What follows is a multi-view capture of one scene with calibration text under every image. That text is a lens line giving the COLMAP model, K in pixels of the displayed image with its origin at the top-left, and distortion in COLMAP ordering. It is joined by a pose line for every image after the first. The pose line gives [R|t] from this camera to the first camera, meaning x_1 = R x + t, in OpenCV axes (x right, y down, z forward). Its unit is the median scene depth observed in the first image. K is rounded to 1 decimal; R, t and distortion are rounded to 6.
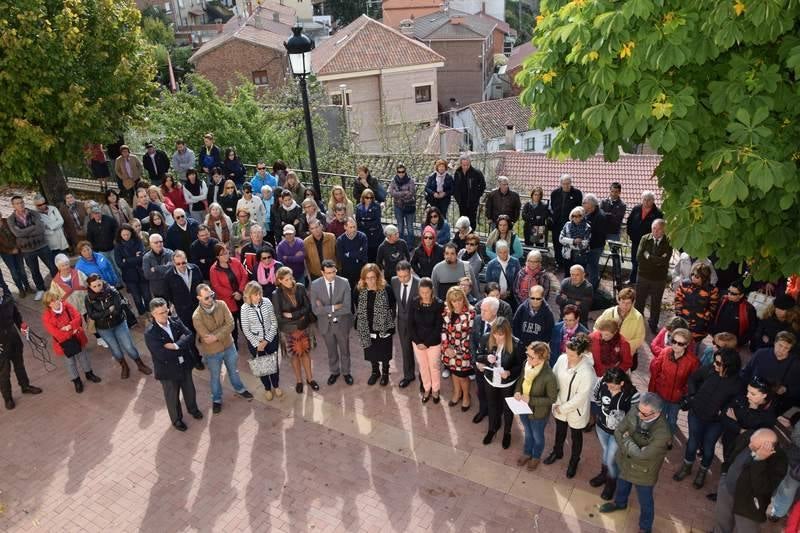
lens RADIAL K [[633.2, 0, 400.0], [0, 633.2, 266.5], [0, 0, 1]] dist [-0.140798, 0.104787]
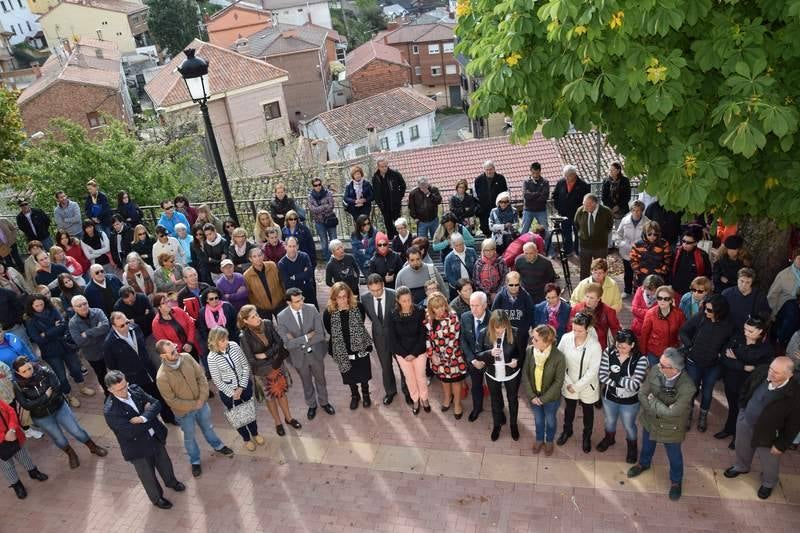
lens RADIAL K [[633.2, 0, 400.0], [0, 633.2, 266.5], [0, 0, 1]] dist [-0.140798, 0.104787]
pose [[0.959077, -0.186629, 0.212932, -0.141898], [0.189927, 0.981785, 0.005051, -0.014700], [-0.209996, 0.035597, 0.977054, 0.055797]]
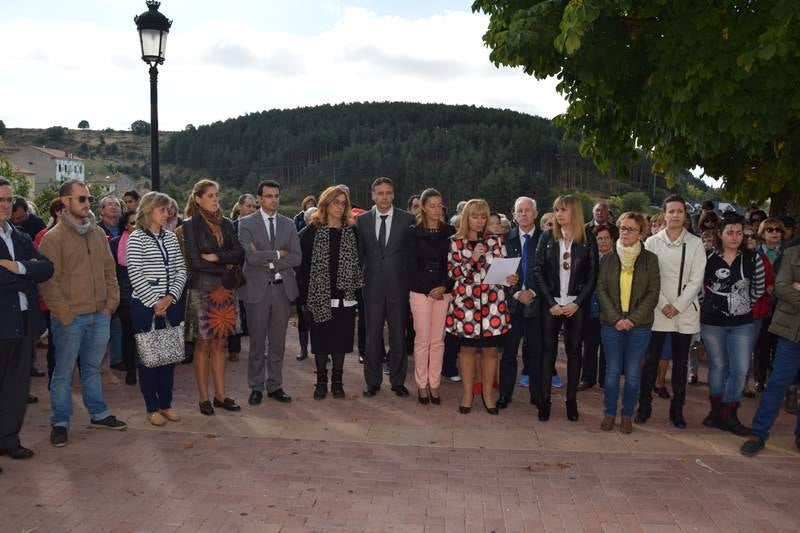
lens RADIAL K [[633.2, 0, 400.0], [0, 633.2, 266.5], [0, 0, 1]] dist [-0.140798, 0.104787]
pose [[0.897976, 0.028425, 0.439126, -0.255454], [0.144117, 0.923879, -0.354511, 0.300766], [-0.415776, 0.381628, 0.825525, 0.399357]]
